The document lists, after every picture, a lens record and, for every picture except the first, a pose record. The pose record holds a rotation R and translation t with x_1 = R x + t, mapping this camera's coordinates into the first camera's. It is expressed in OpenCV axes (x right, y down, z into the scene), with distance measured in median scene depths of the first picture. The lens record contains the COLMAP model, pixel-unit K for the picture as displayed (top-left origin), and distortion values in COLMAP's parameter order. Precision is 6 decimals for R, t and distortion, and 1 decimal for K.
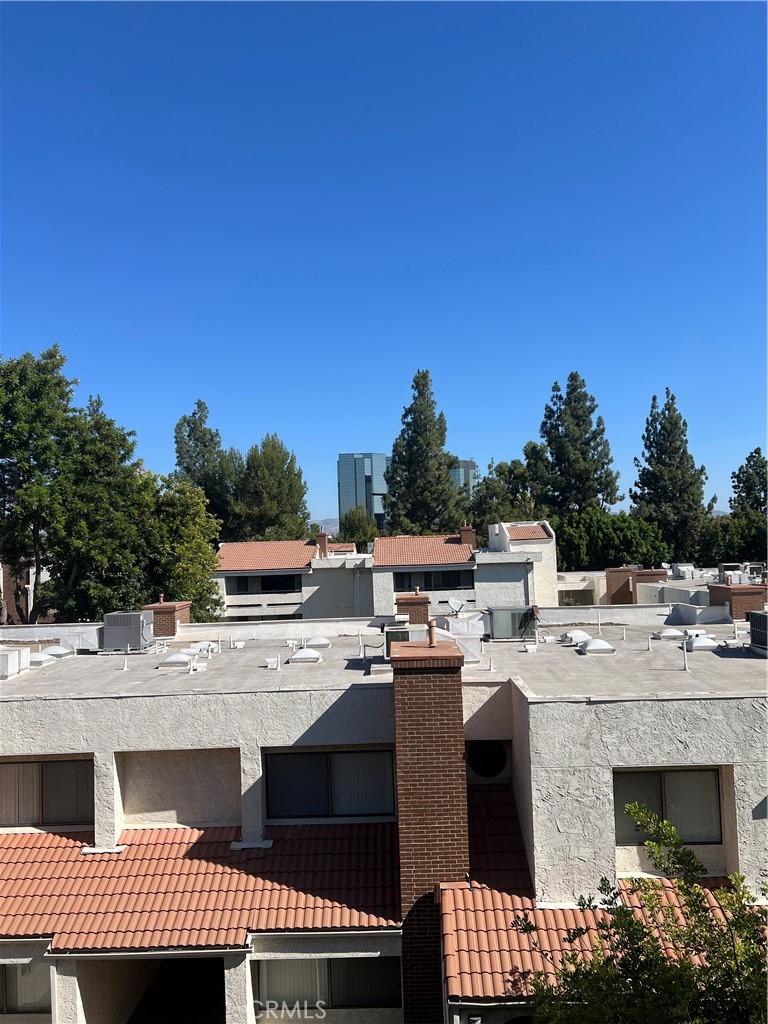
lens RADIAL K [[766.2, 0, 382.4], [0, 766.2, 517.7], [0, 0, 1]] dist [0.030974, -0.048577]
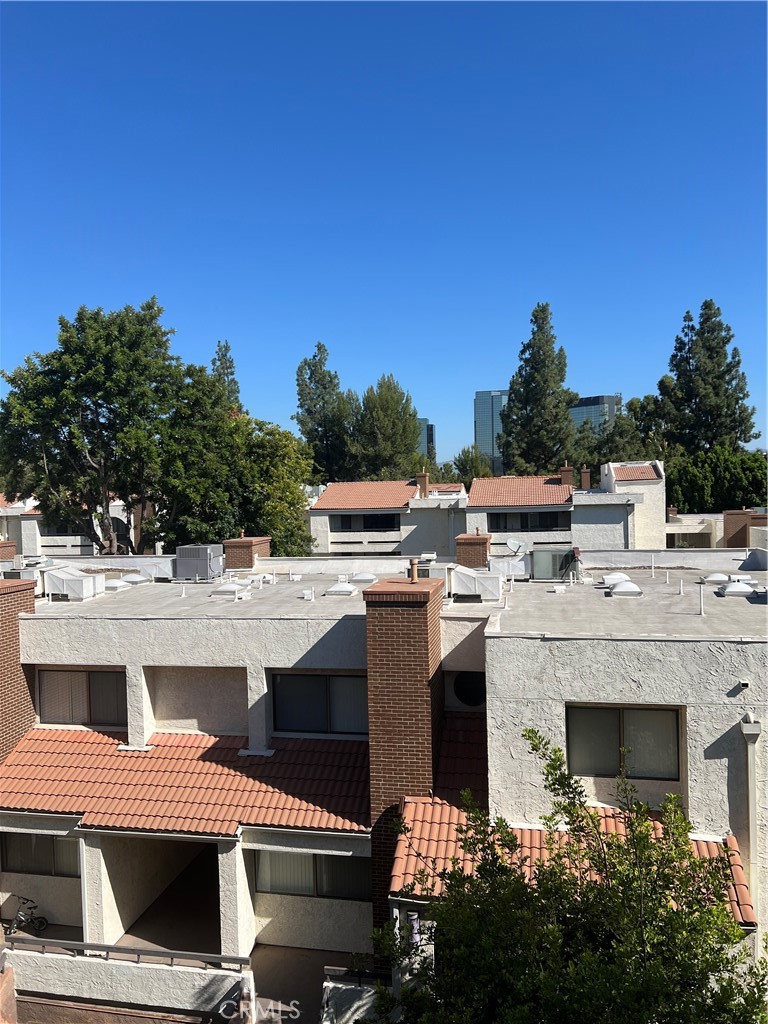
lens RADIAL K [[766.2, 0, 376.8], [0, 766.2, 519.9], [0, 0, 1]] dist [0.030974, -0.048577]
pose [[0.982689, 0.013469, -0.184771, 0.149202], [0.001655, 0.996676, 0.081454, -0.003133], [0.185254, -0.080350, 0.979400, -0.028187]]
